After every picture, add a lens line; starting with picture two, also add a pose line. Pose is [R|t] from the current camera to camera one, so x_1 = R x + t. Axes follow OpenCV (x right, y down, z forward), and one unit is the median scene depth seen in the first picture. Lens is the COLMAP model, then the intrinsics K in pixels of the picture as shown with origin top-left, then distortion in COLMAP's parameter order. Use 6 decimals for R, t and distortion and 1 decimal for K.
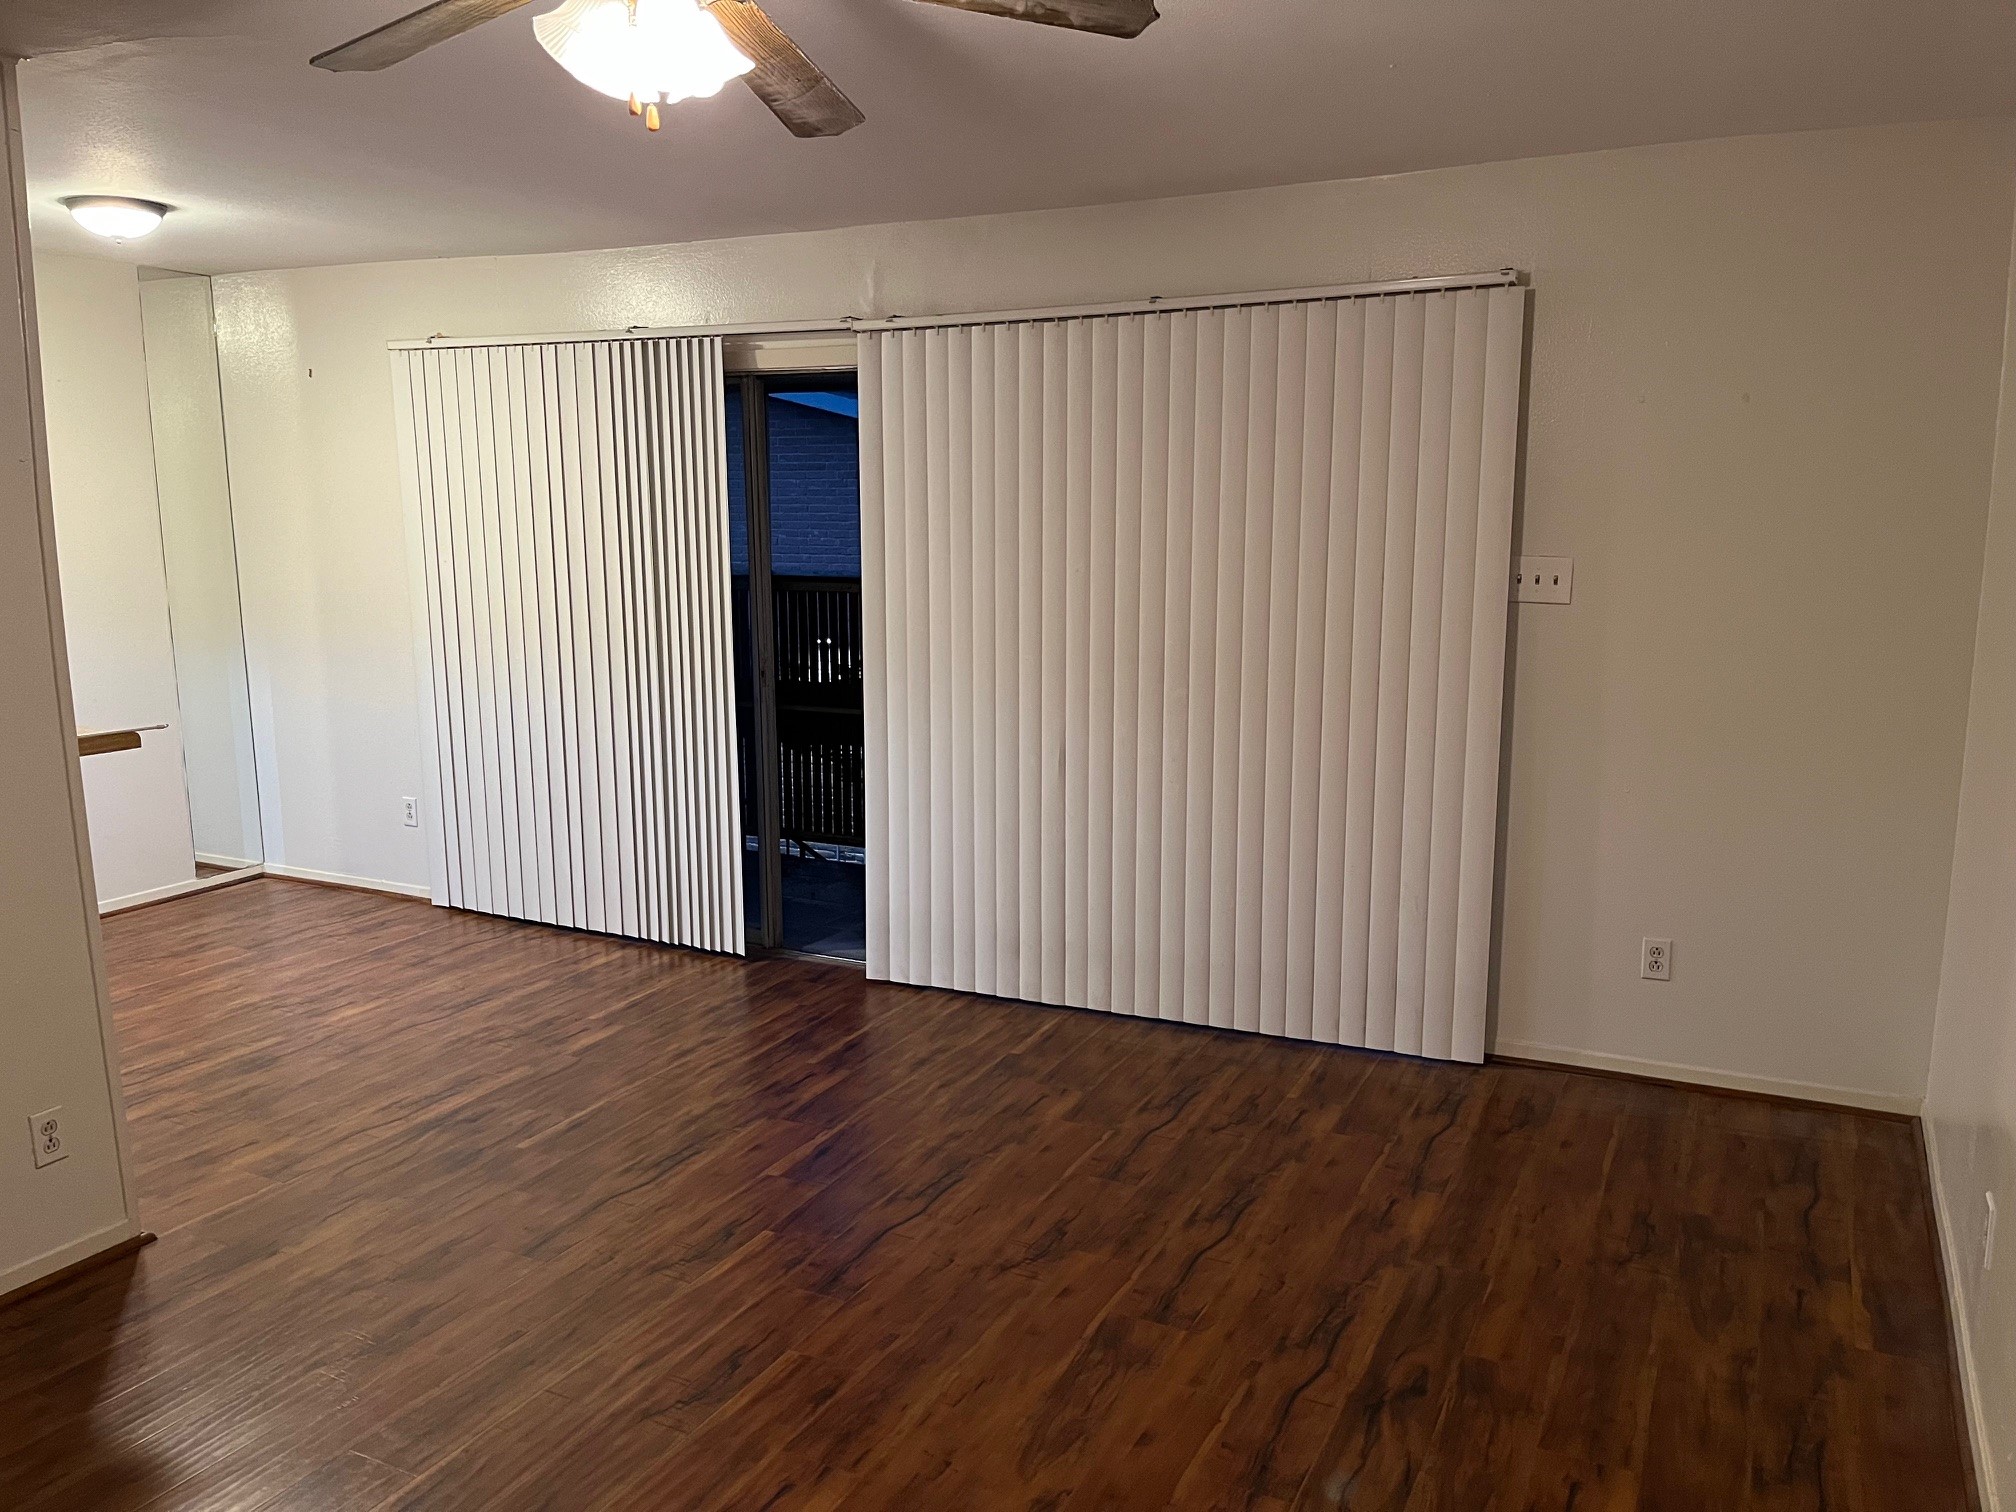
lens RADIAL K [[1537.0, 0, 1008.0], [0, 1537.0, 756.0], [0, 0, 1]] dist [0.034948, -0.054804]
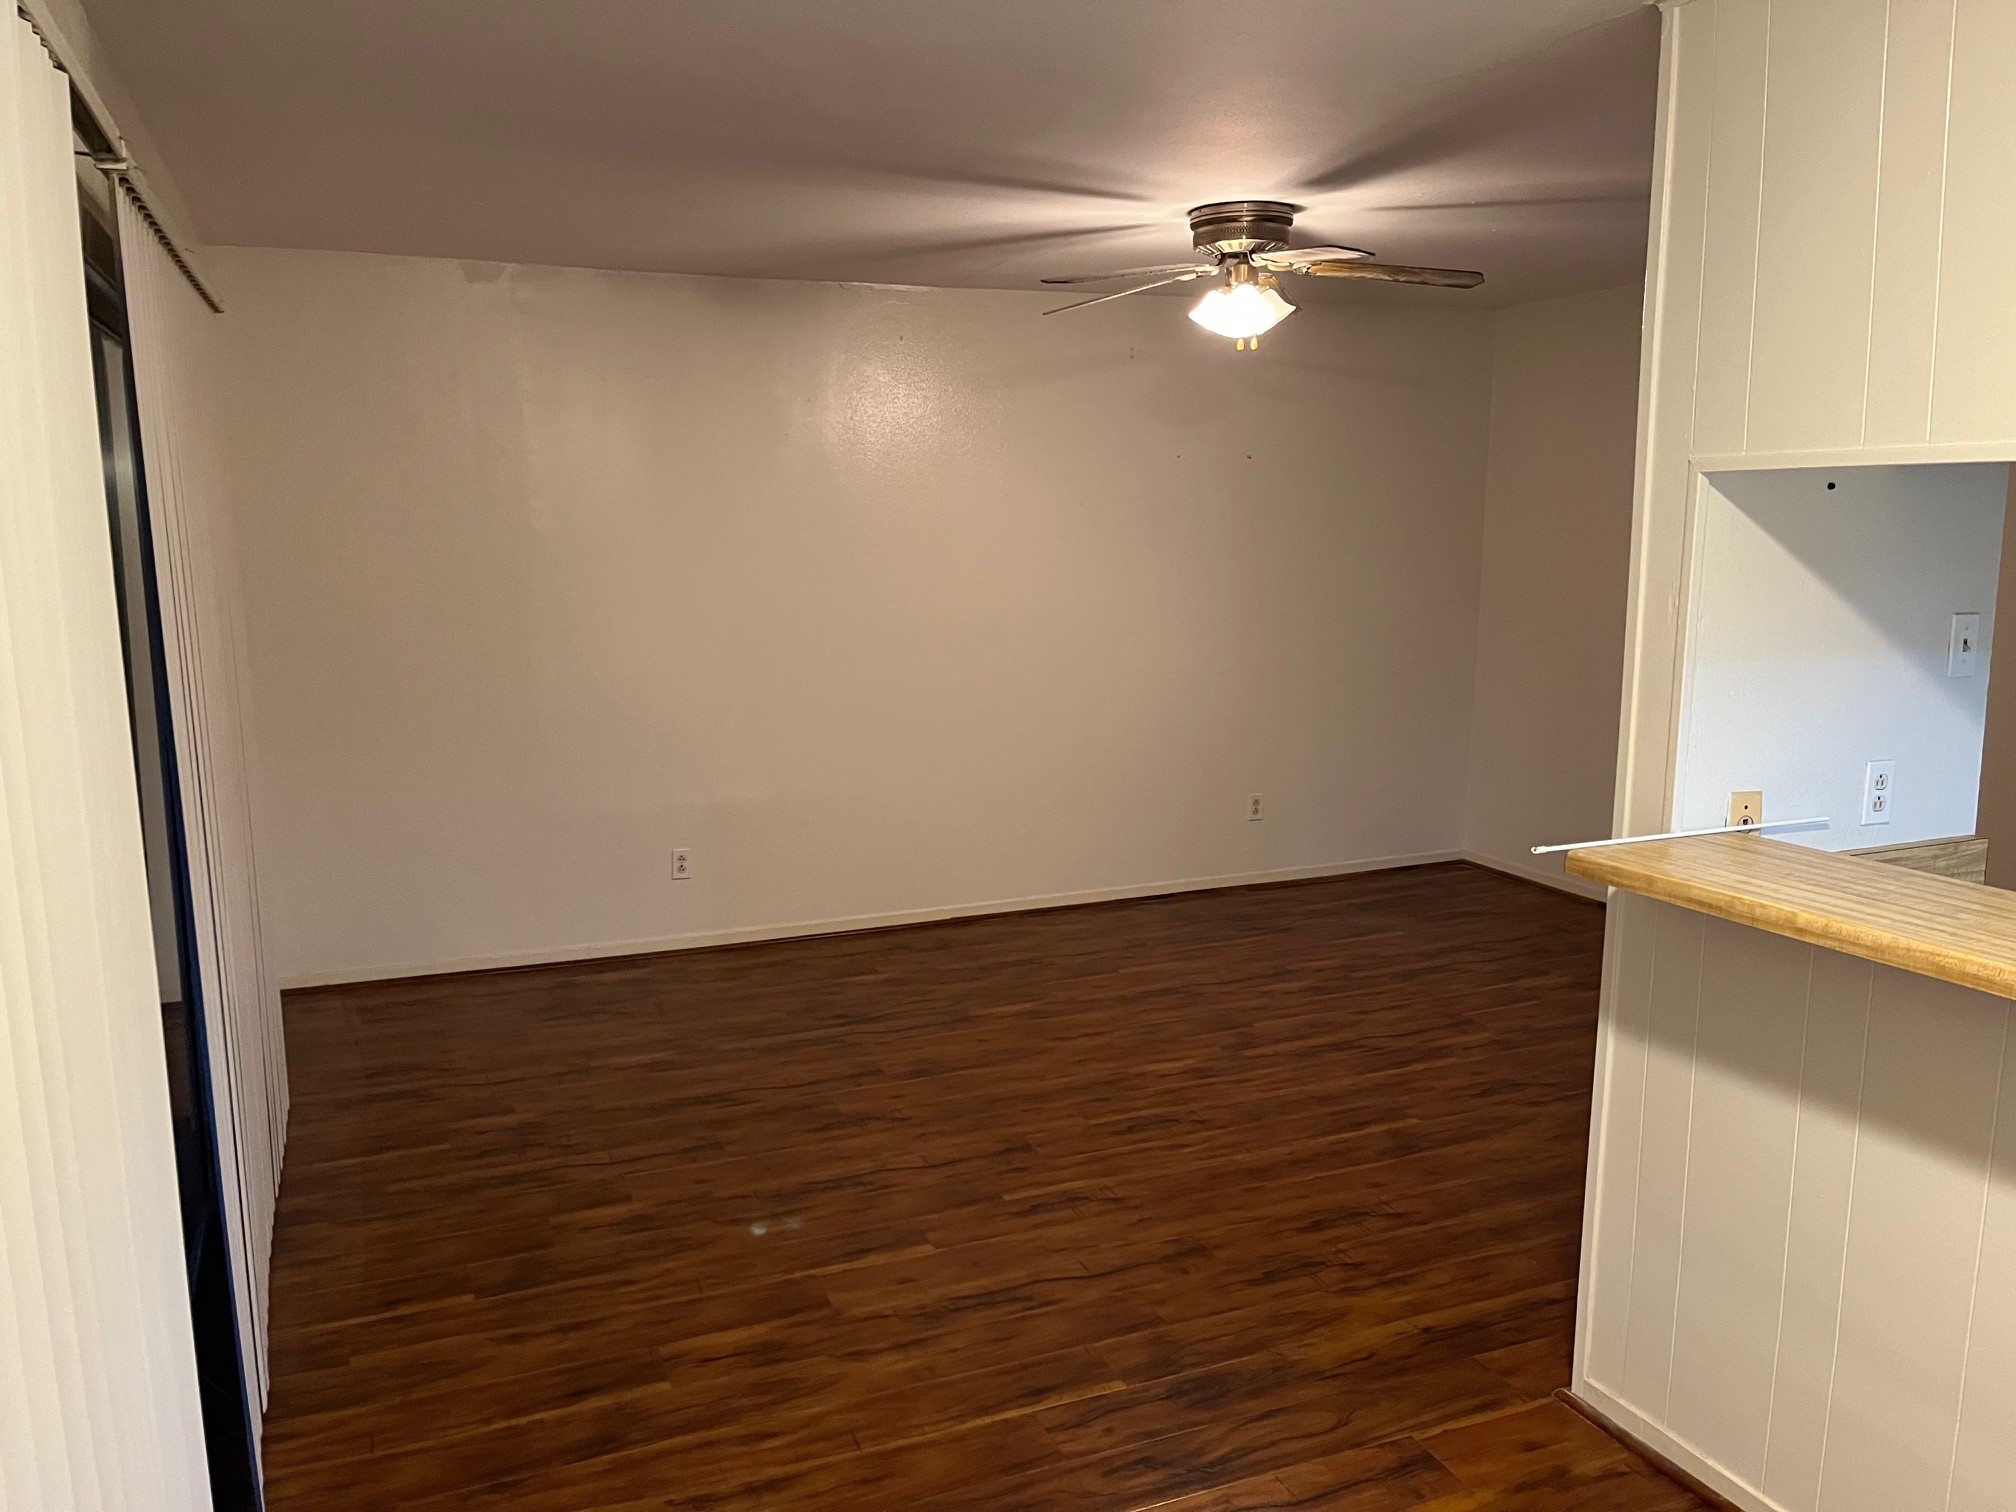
lens RADIAL K [[1529.2, 0, 1013.0], [0, 1529.2, 766.1], [0, 0, 1]] dist [0.065211, -0.099010]
pose [[-0.754530, -0.106215, 0.647614, -0.710613], [0.117581, 0.948968, 0.292632, -0.256358], [-0.645647, 0.296947, -0.703536, 1.427836]]
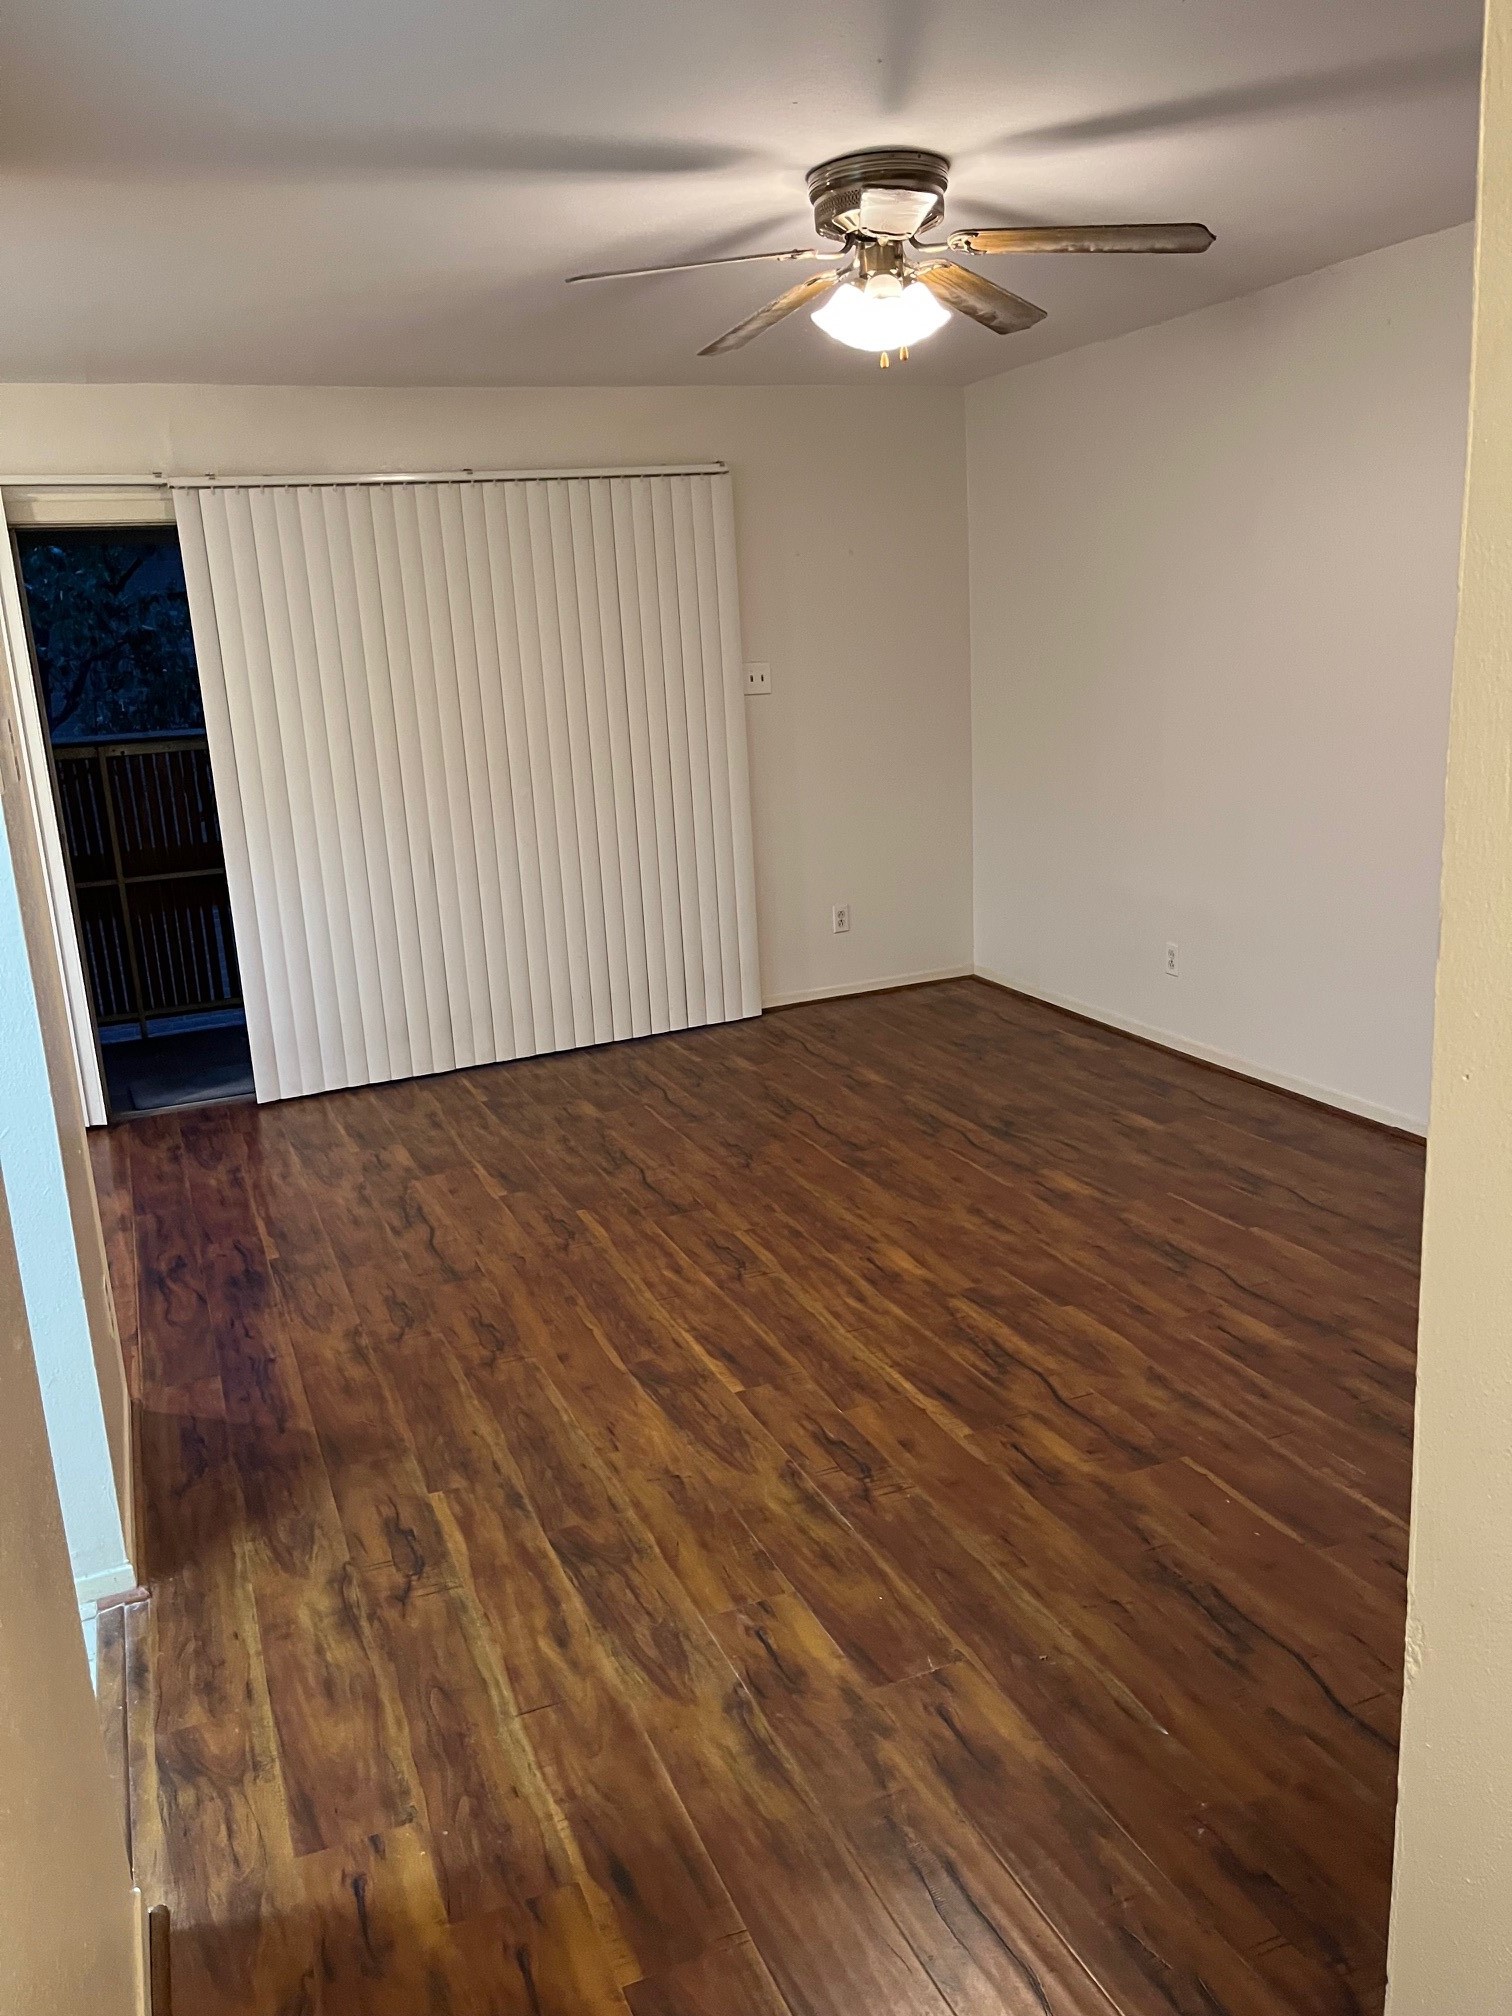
lens RADIAL K [[1529.2, 0, 750.1], [0, 1529.2, 1011.1], [0, 0, 1]] dist [0.065211, -0.099010]
pose [[0.651408, -0.215000, 0.727628, -0.811632], [0.181025, 0.975356, 0.126137, 0.010972], [-0.736816, 0.049552, 0.674275, 0.027938]]
